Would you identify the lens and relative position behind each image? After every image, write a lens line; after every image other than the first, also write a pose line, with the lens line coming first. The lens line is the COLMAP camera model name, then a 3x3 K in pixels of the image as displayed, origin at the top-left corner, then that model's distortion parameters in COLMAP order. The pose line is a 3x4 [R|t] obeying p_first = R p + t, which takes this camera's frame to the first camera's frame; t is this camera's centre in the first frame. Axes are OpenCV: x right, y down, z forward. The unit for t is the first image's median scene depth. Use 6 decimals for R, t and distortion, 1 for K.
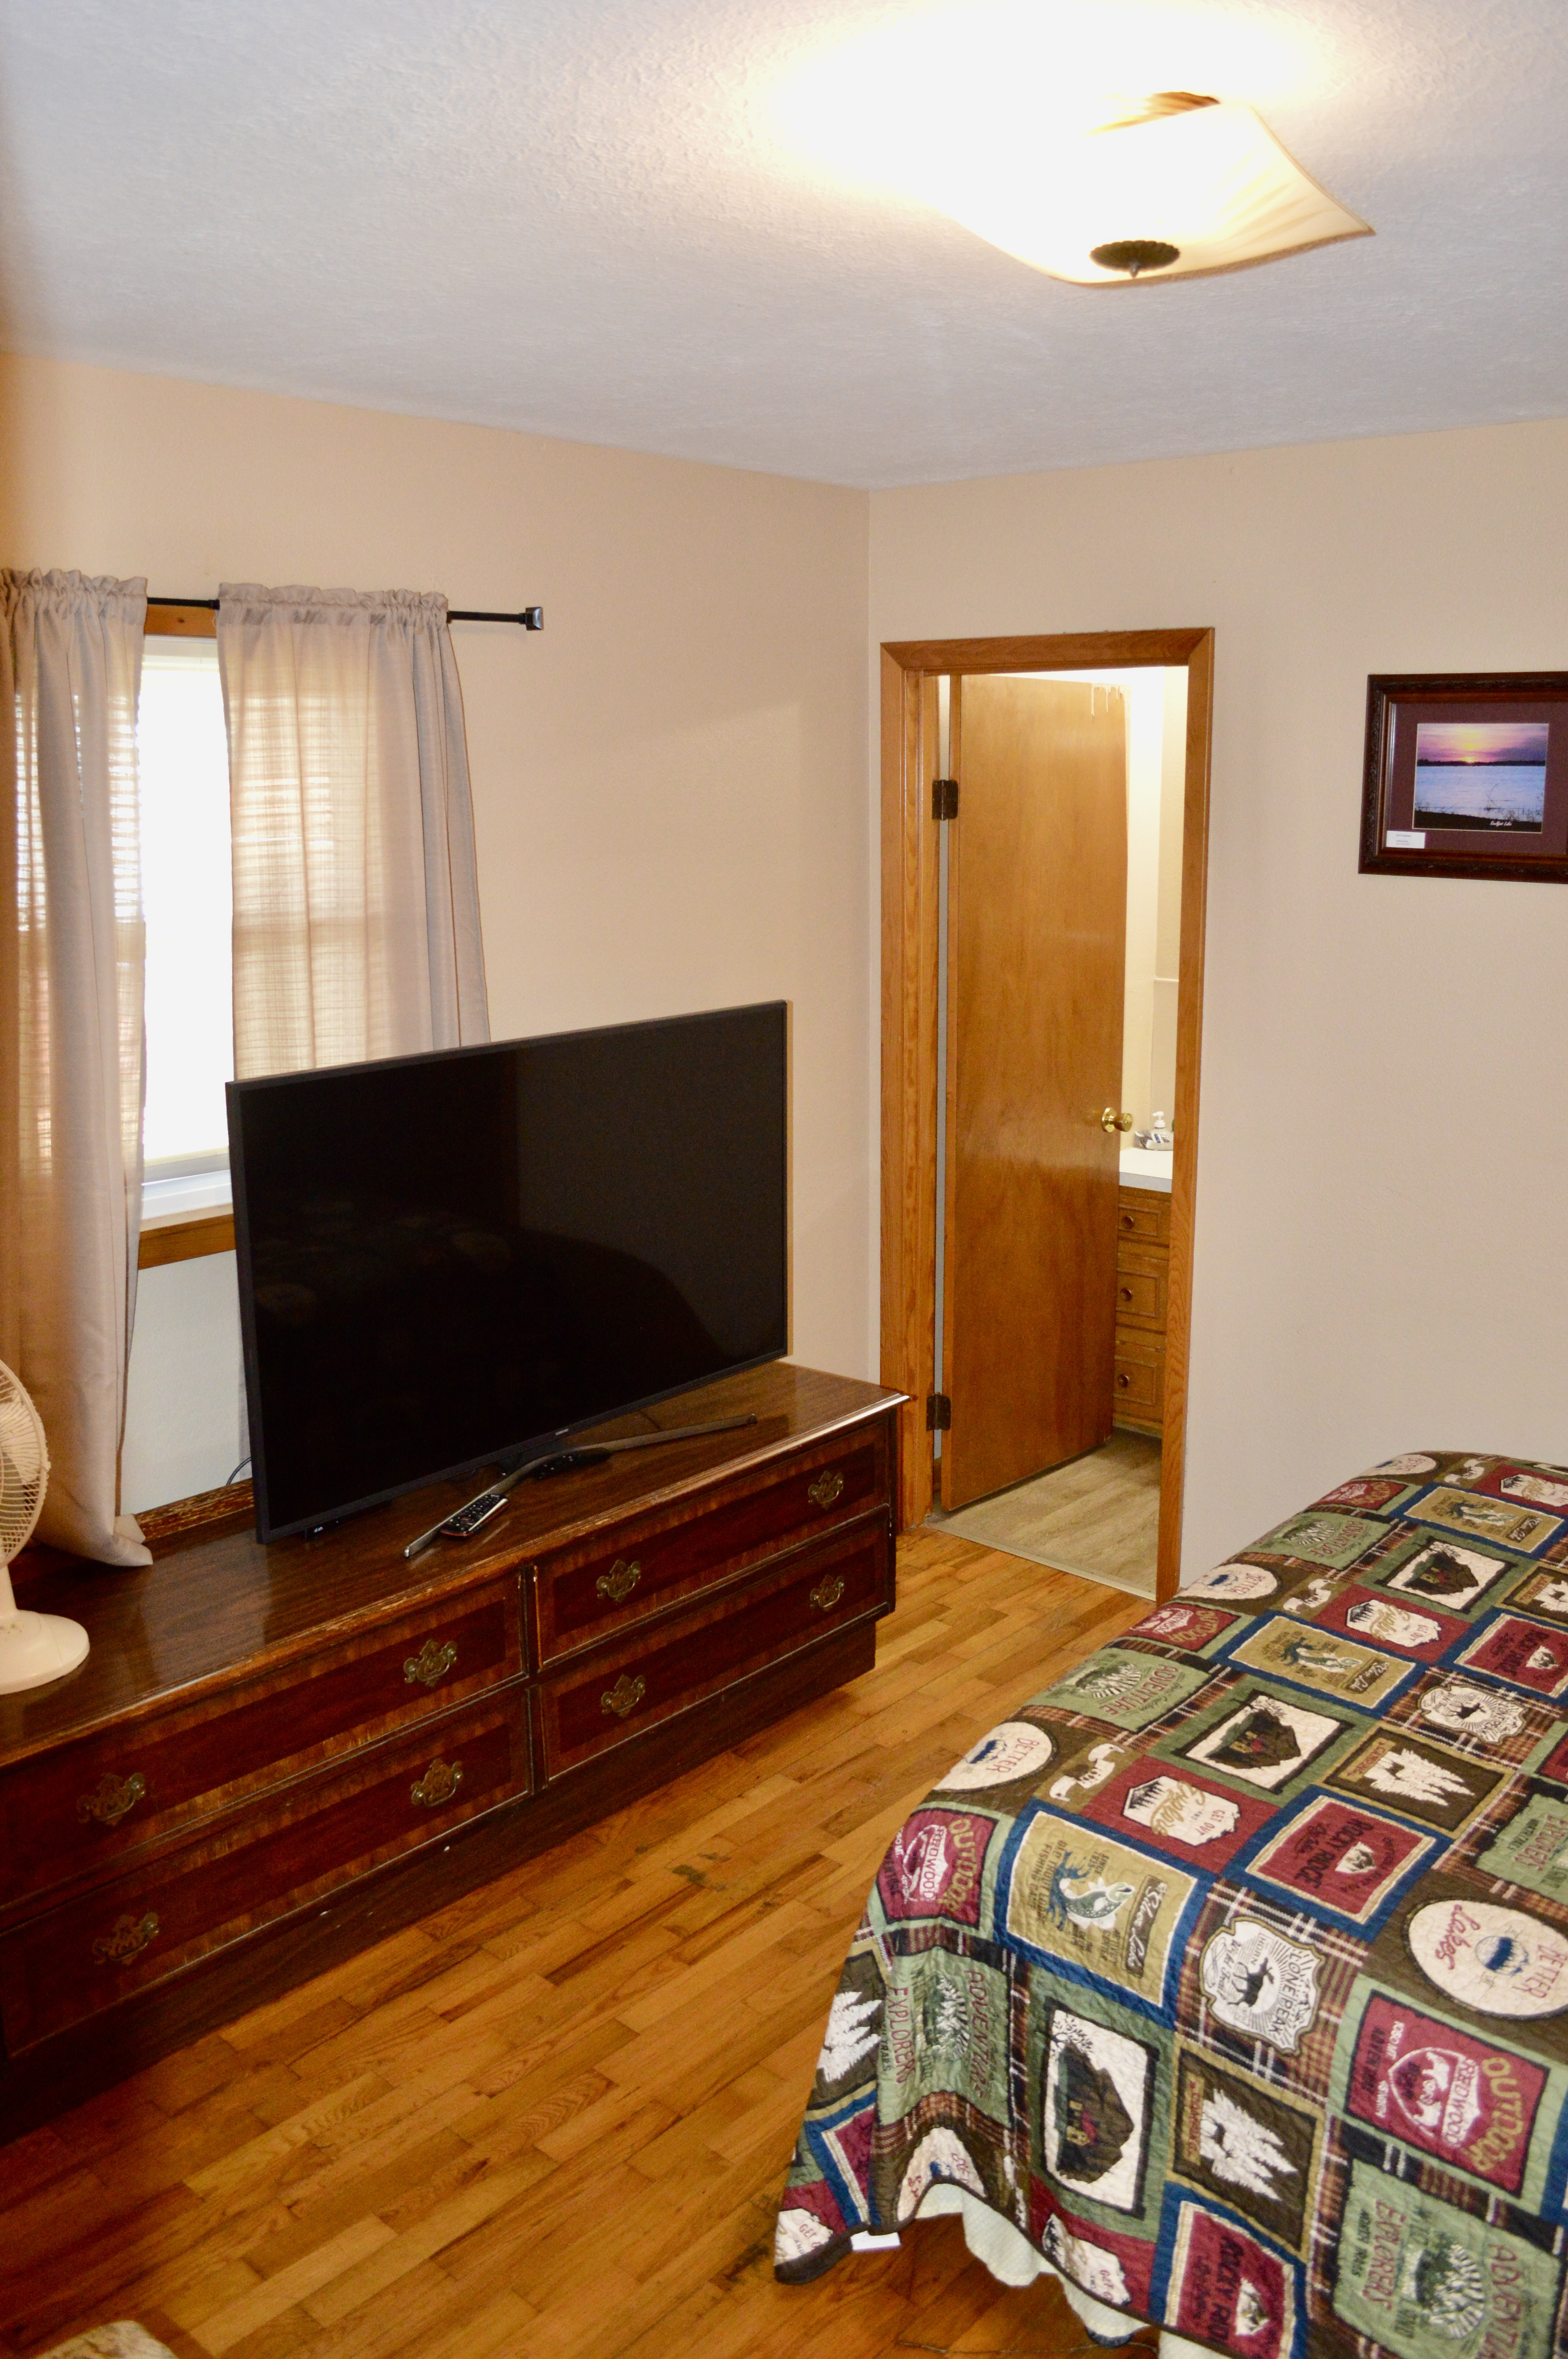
lens RADIAL K [[1869.4, 0, 782.9], [0, 1869.4, 1177.9], [0, 0, 1]] dist [-0.067204, -0.003024]
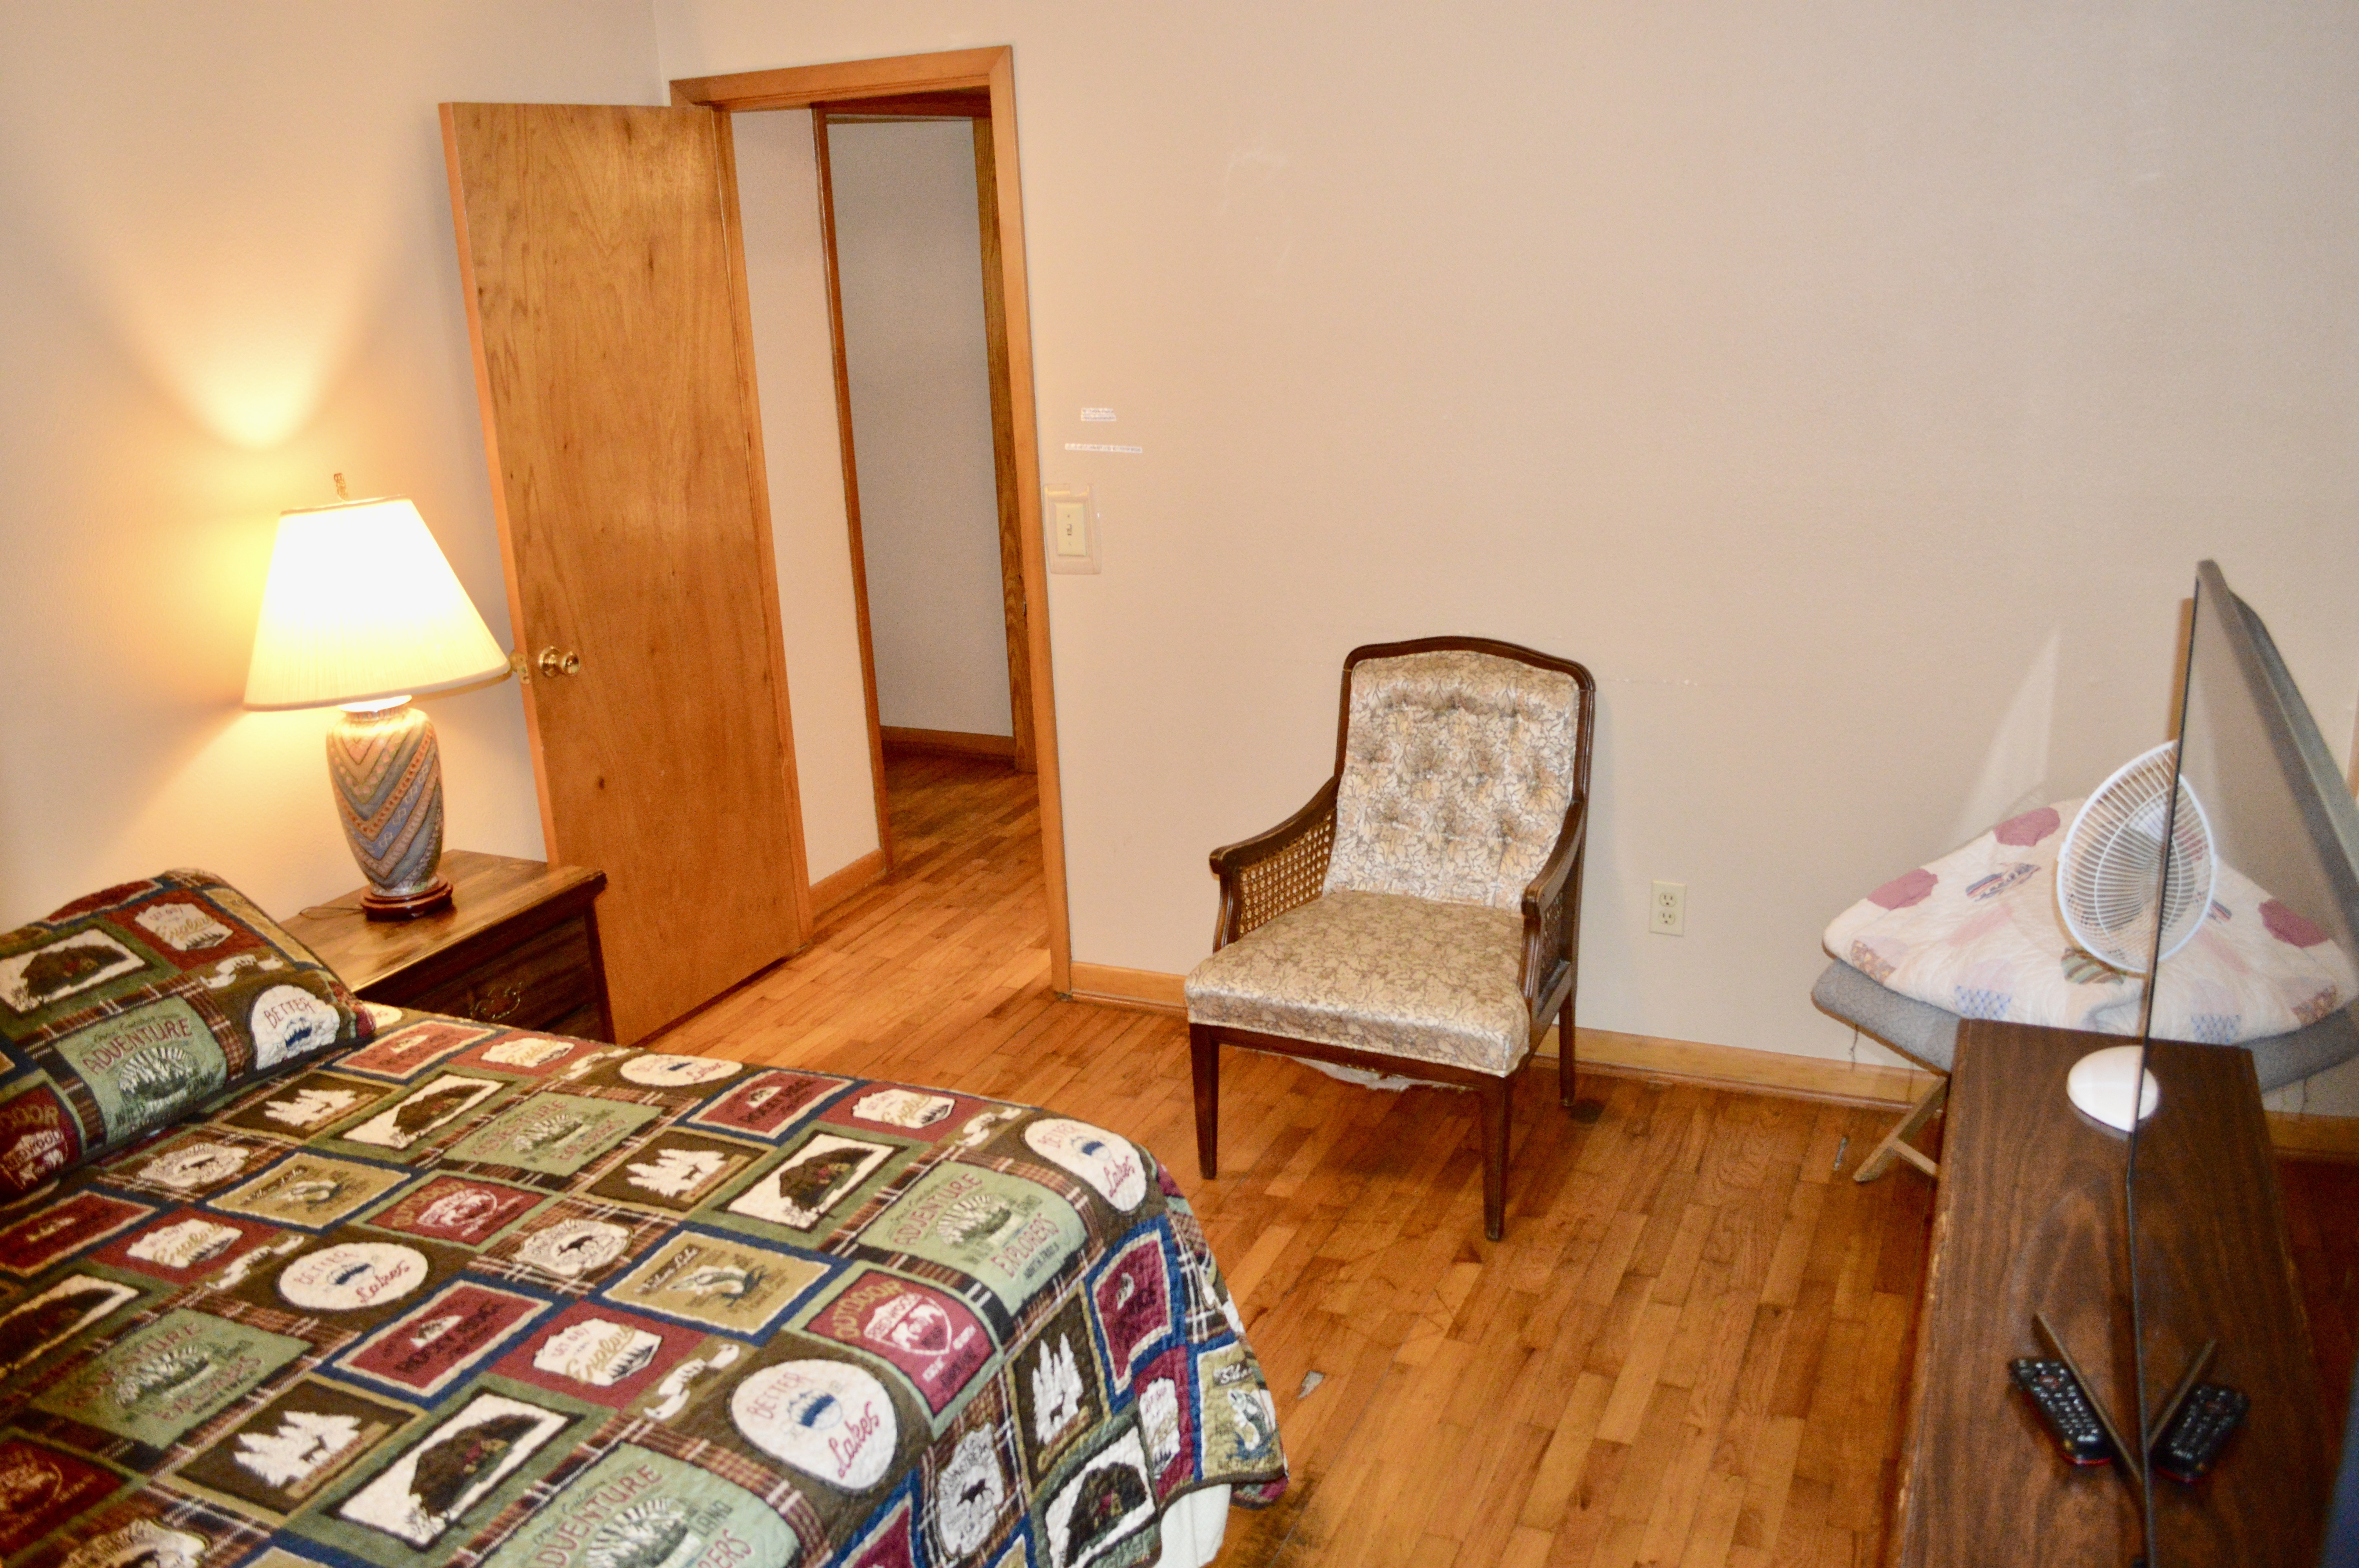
lens RADIAL K [[1869.4, 0, 1182.6], [0, 1869.4, 785.9], [0, 0, 1]] dist [-0.067204, -0.003024]
pose [[-0.953487, 0.131616, -0.271181, 0.299751], [-0.012305, 0.881895, 0.471286, -0.331509], [0.301182, 0.452702, -0.839256, 1.712988]]
